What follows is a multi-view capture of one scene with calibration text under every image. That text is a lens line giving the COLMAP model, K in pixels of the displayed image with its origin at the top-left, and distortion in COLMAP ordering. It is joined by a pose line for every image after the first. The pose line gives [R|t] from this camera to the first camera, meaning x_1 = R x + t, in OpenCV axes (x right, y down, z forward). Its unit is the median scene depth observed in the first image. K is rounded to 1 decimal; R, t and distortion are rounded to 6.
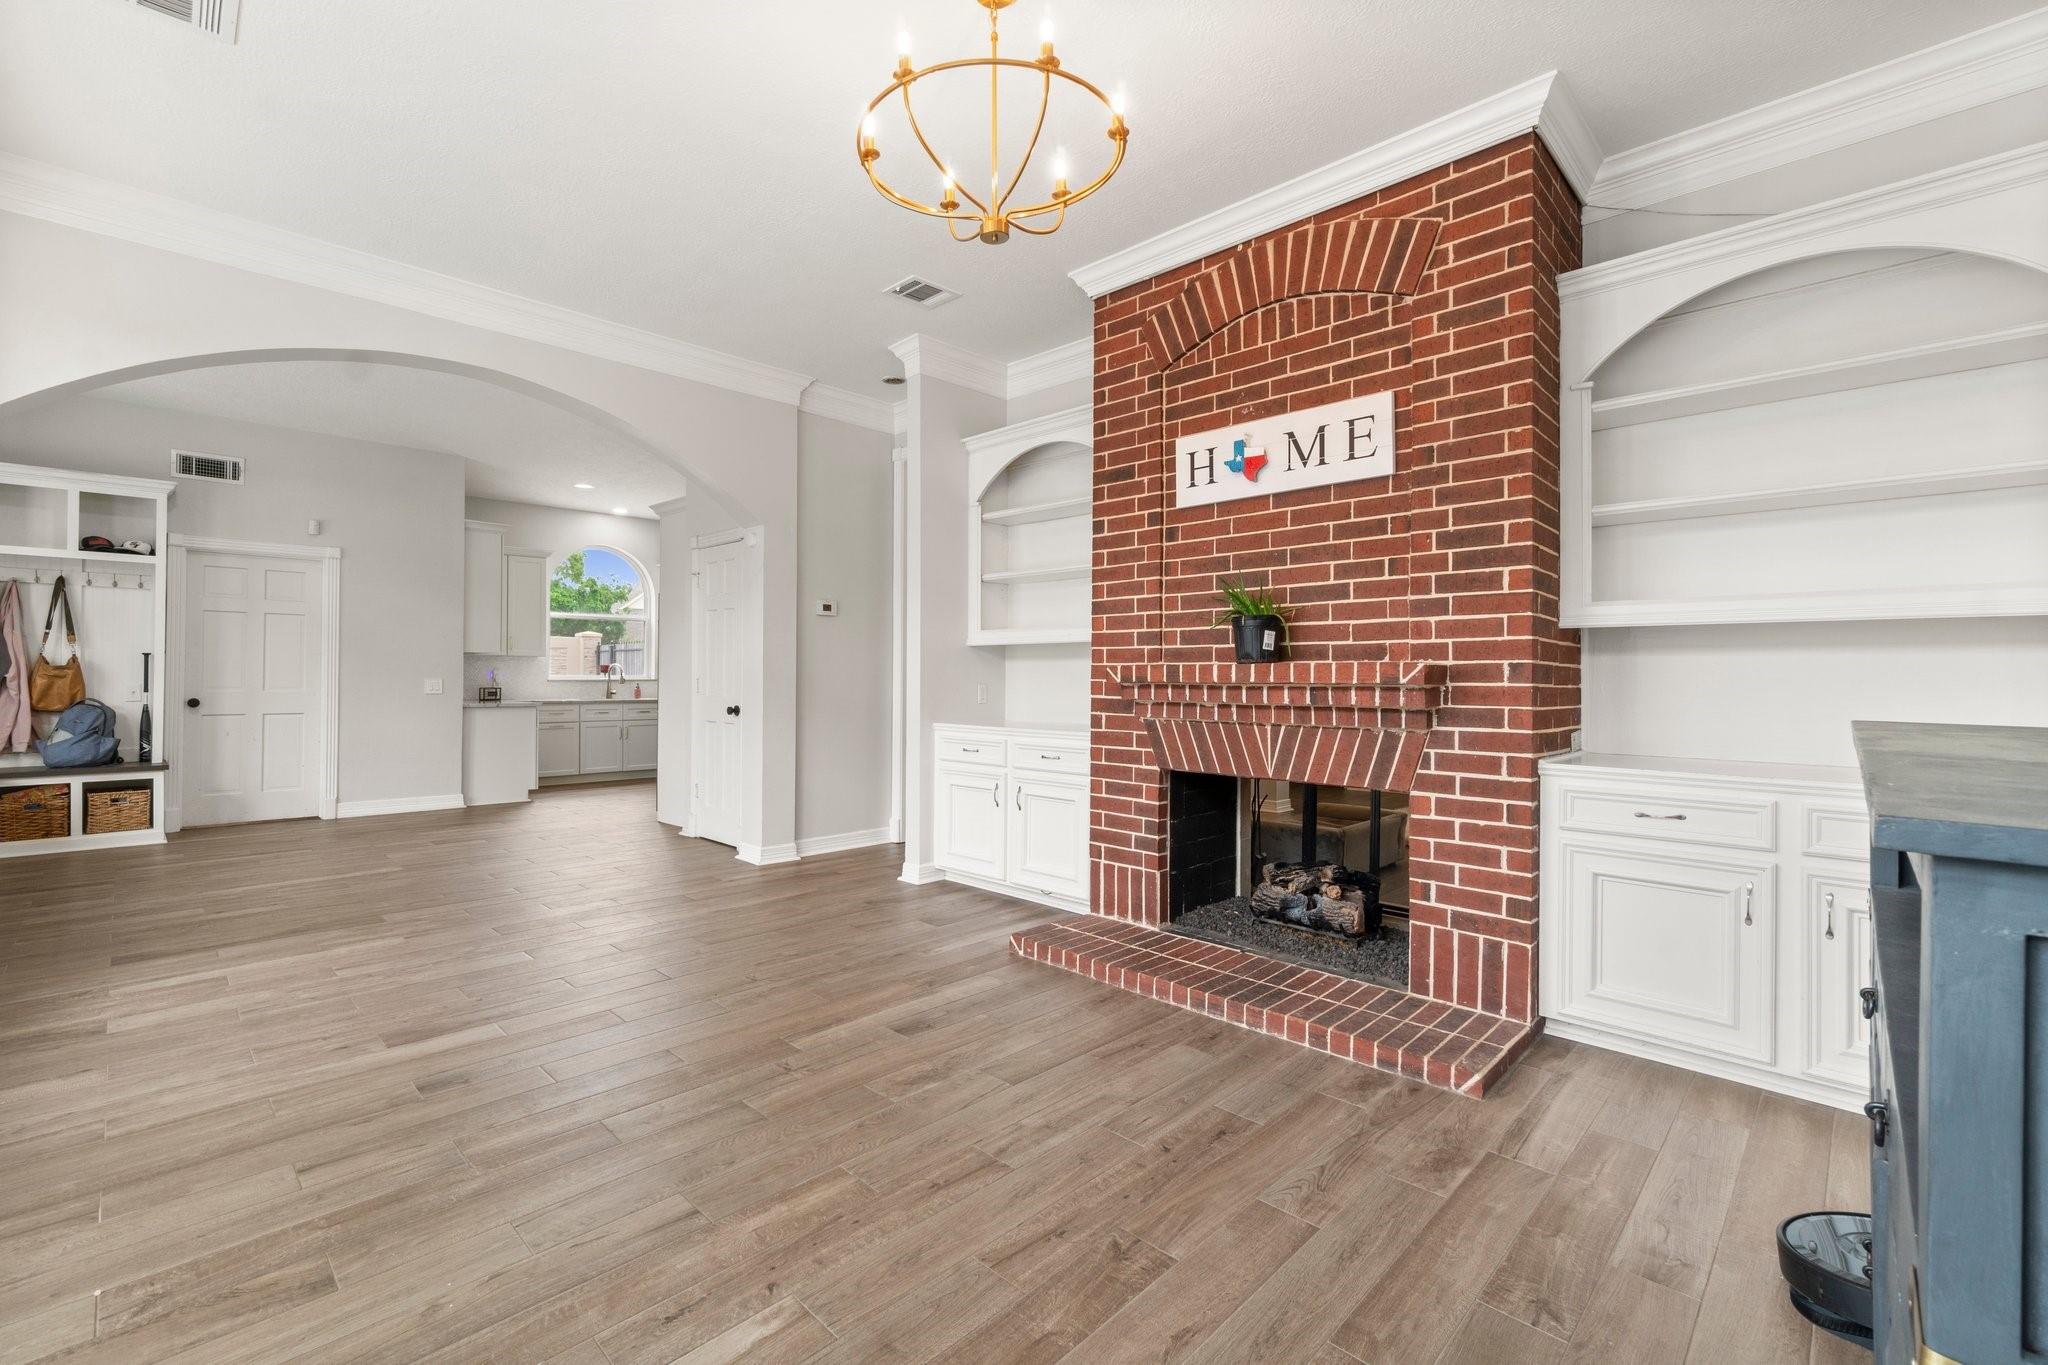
lens RADIAL K [[880.4, 0, 1029.4], [0, 880.4, 670.7], [0, 0, 1]] dist [-0.002979, 0.000964]
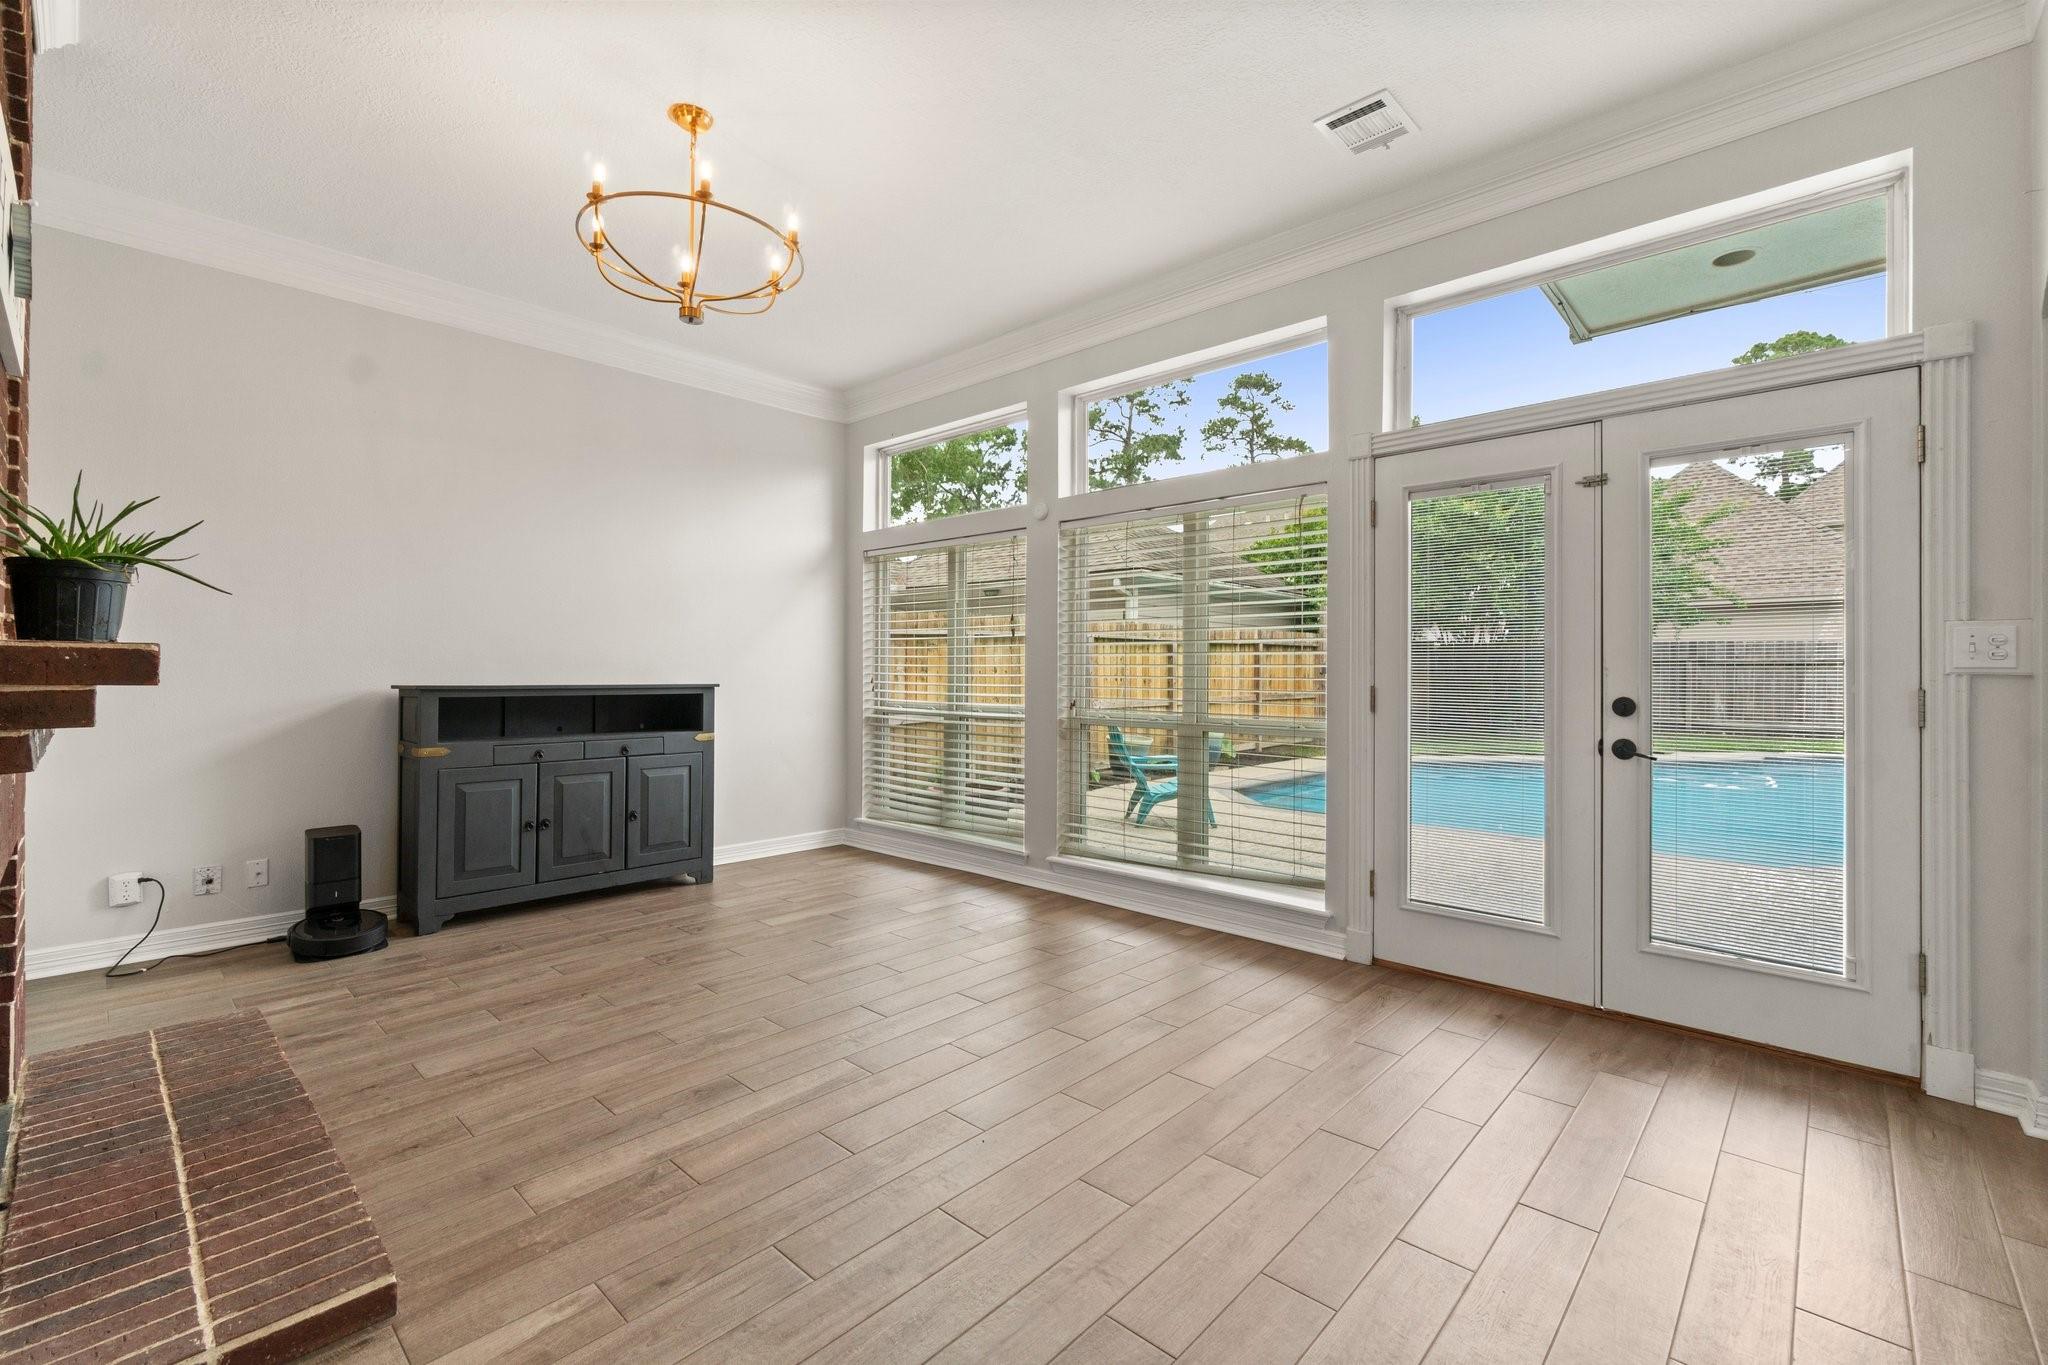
lens RADIAL K [[880.4, 0, 1023.1], [0, 880.4, 667.8], [0, 0, 1]] dist [-0.002979, 0.000964]
pose [[-0.999818, -0.012751, -0.014172, -0.320947], [-0.012543, 0.999813, -0.014705, 0.008645], [0.014357, -0.014524, -0.999791, 1.455008]]
